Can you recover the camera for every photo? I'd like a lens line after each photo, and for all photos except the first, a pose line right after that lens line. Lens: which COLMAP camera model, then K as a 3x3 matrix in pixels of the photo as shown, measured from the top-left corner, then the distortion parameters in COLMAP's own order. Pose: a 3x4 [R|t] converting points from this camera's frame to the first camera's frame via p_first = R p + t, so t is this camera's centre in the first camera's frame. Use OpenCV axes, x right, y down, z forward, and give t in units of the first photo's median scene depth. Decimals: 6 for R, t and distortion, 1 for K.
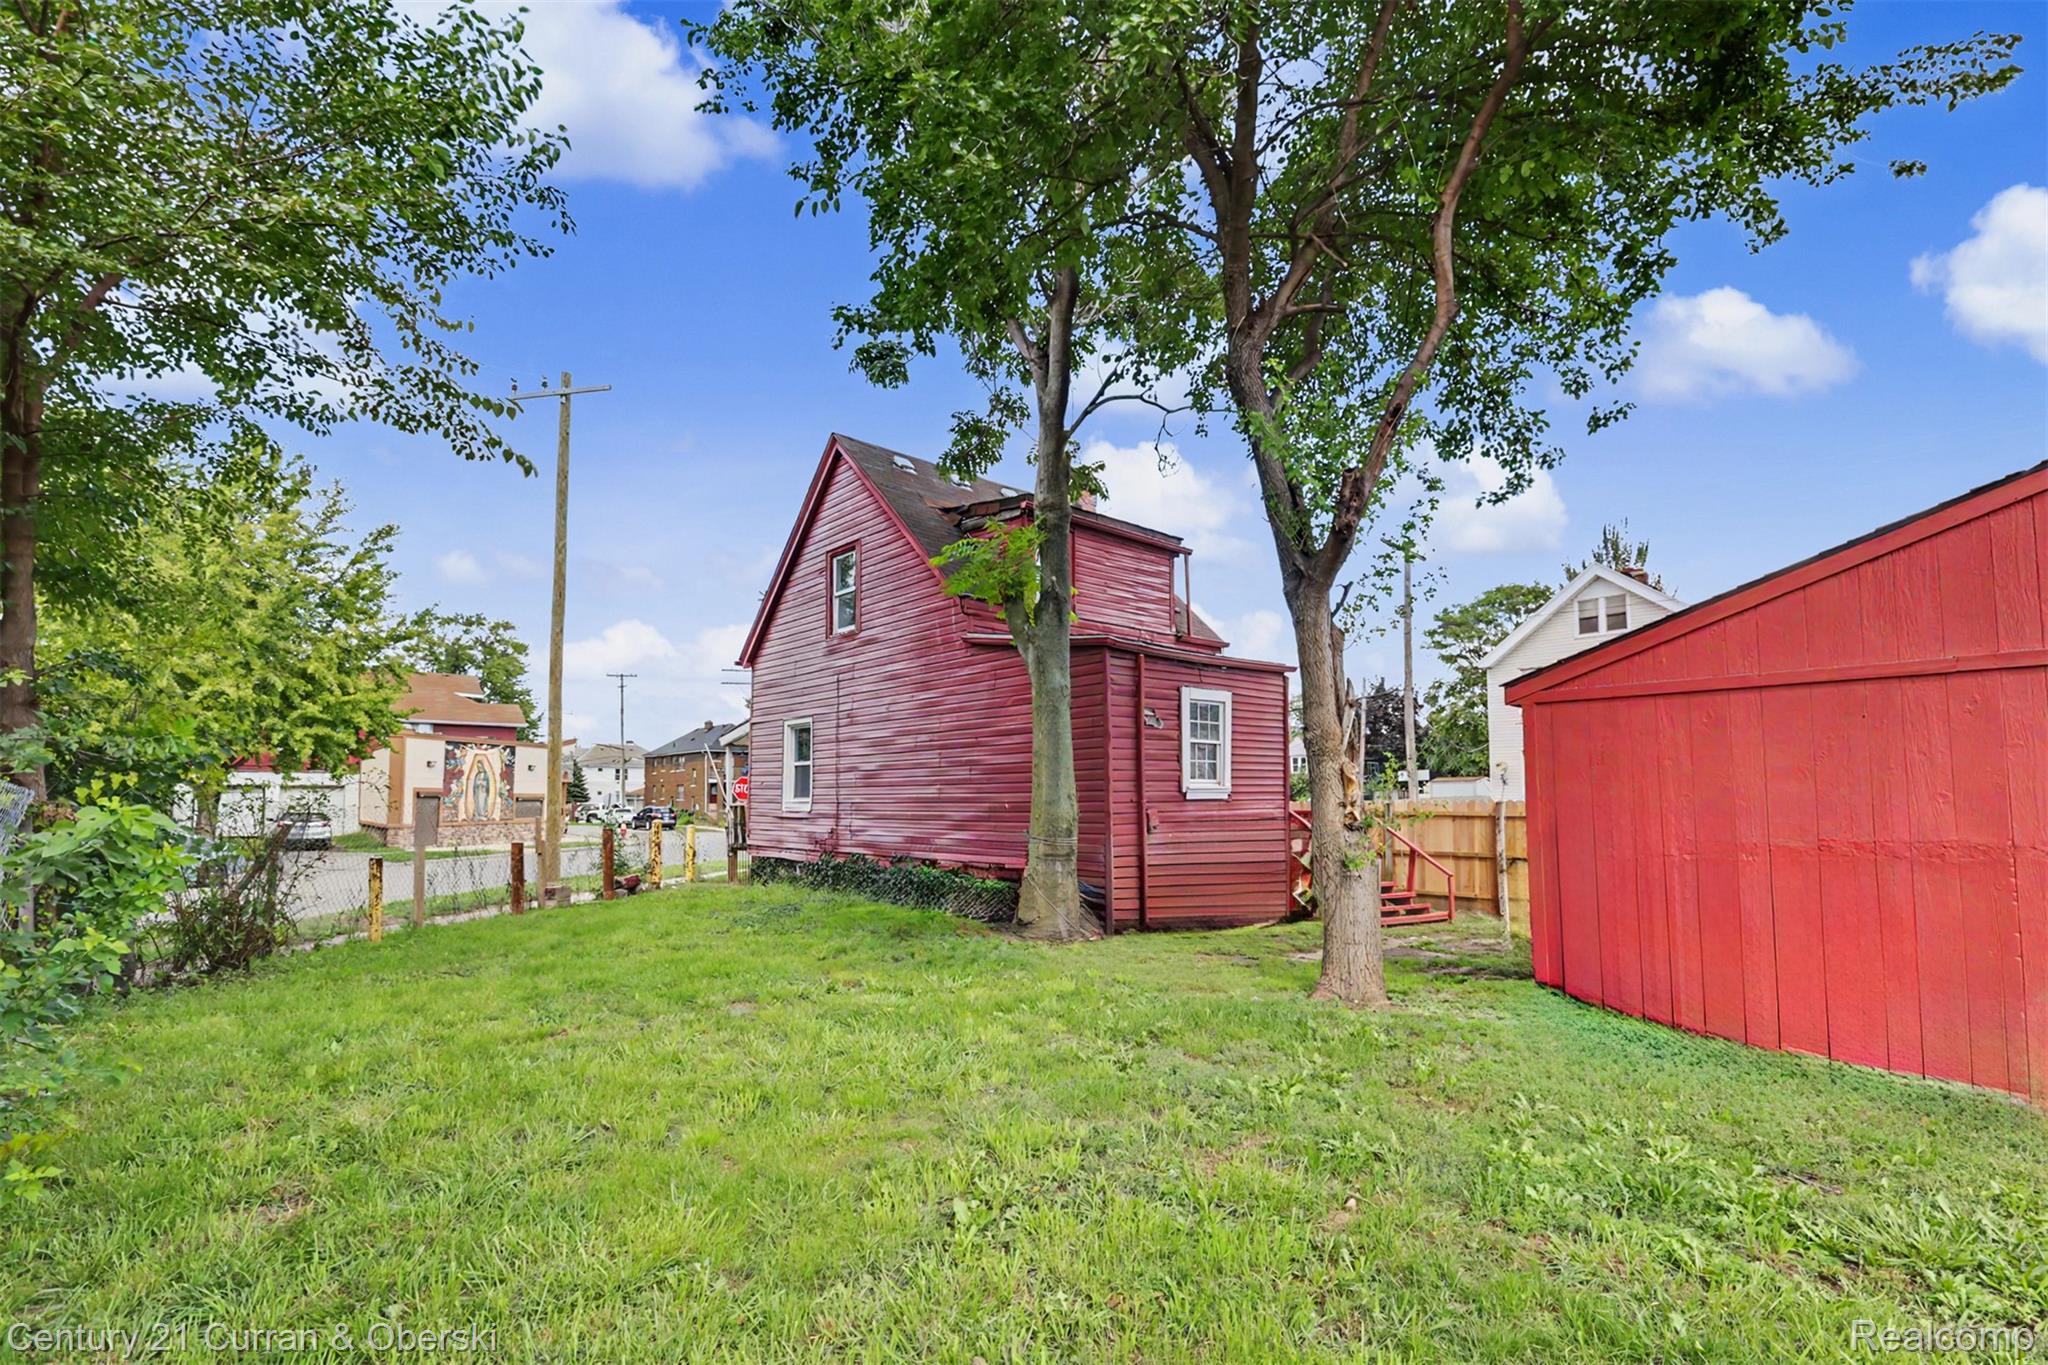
lens RADIAL K [[923.0, 0, 1016.3], [0, 923.0, 738.8], [0, 0, 1]] dist [-0.000327, -0.000062]
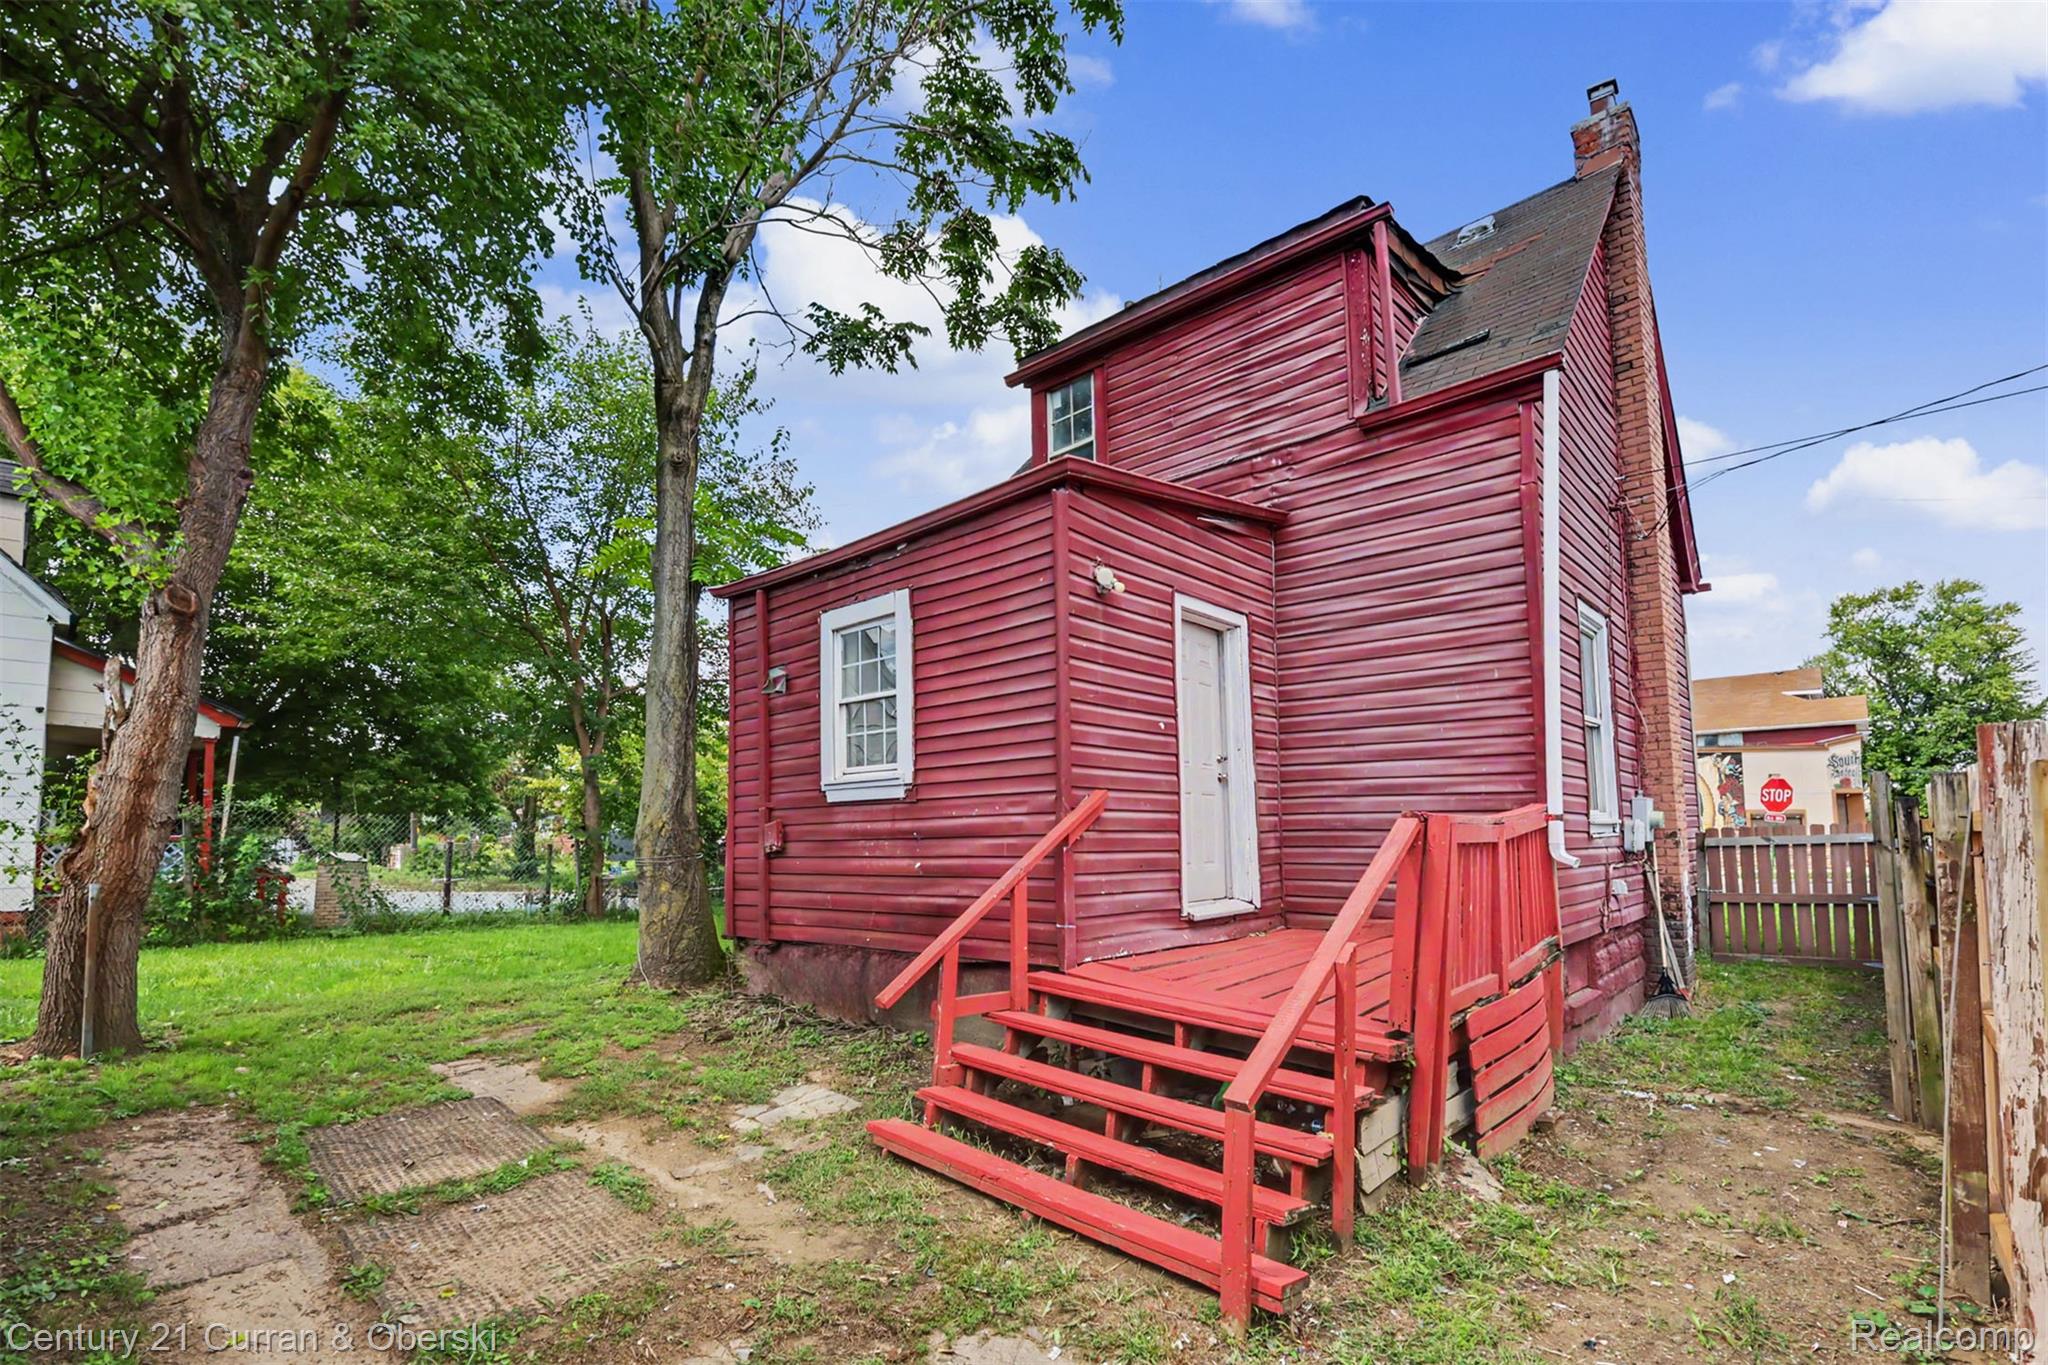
lens RADIAL K [[928.6, 0, 1021.9], [0, 928.6, 757.2], [0, 0, 1]] dist [-0.002275, 0.000090]
pose [[0.116086, -0.082335, -0.989821, 0.211738], [0.078839, 0.994178, -0.073452, 0.024181], [0.990105, -0.069510, 0.121902, 0.284834]]
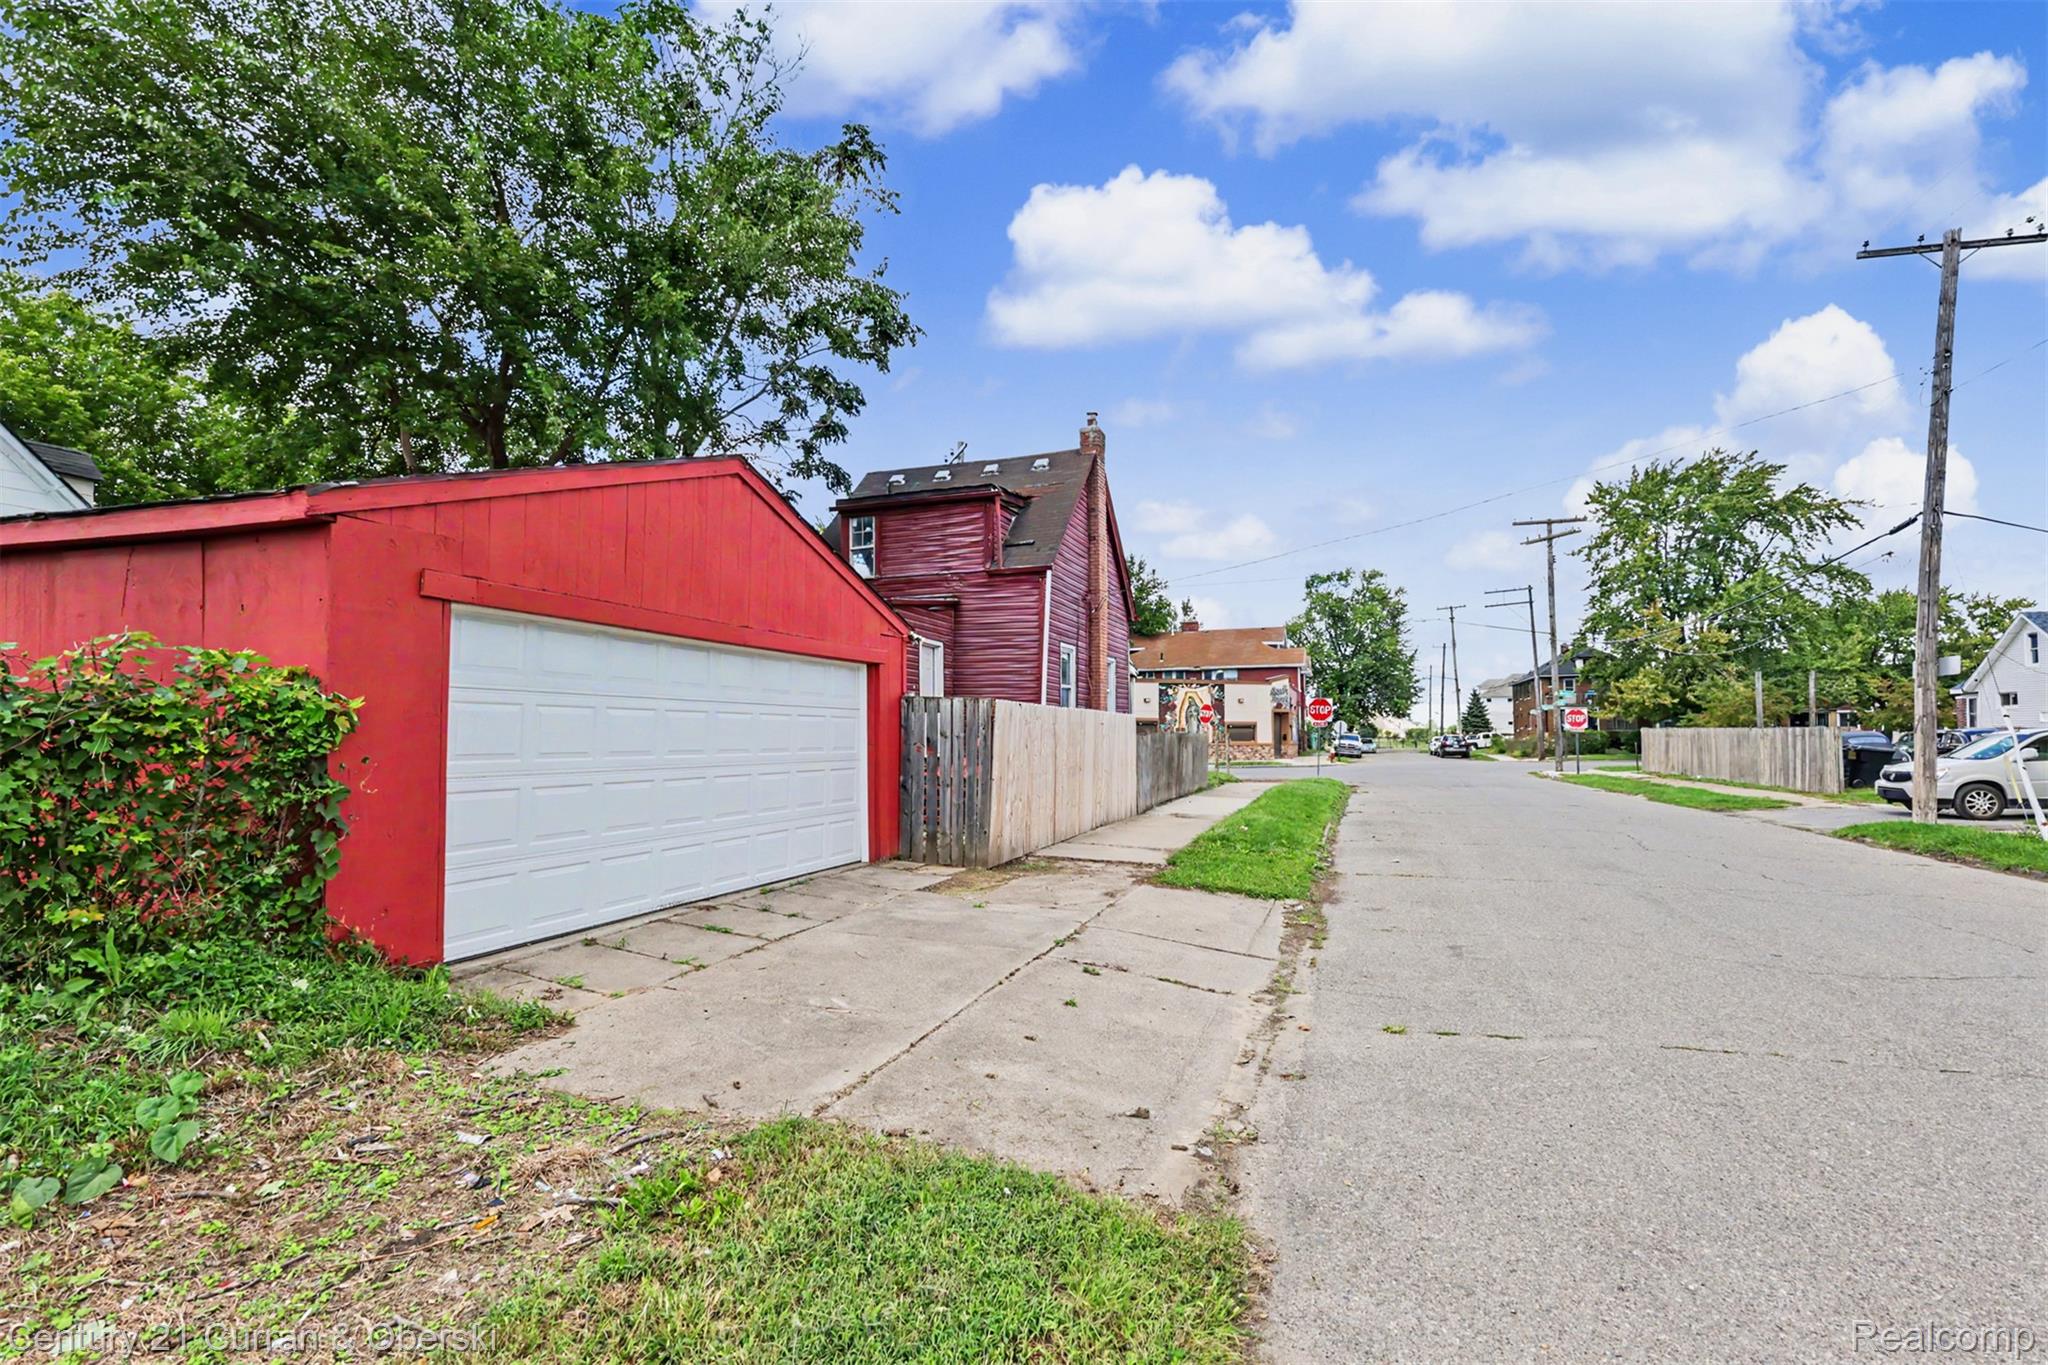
lens RADIAL K [[899.1, 0, 1023.1], [0, 899.1, 693.9], [0, 0, 1]] dist [0.002131, -0.000463]
pose [[0.480464, -0.038880, -0.876152, 0.422930], [0.059748, 0.998147, -0.011529, 0.020495], [0.874977, -0.046809, 0.481897, 0.183372]]
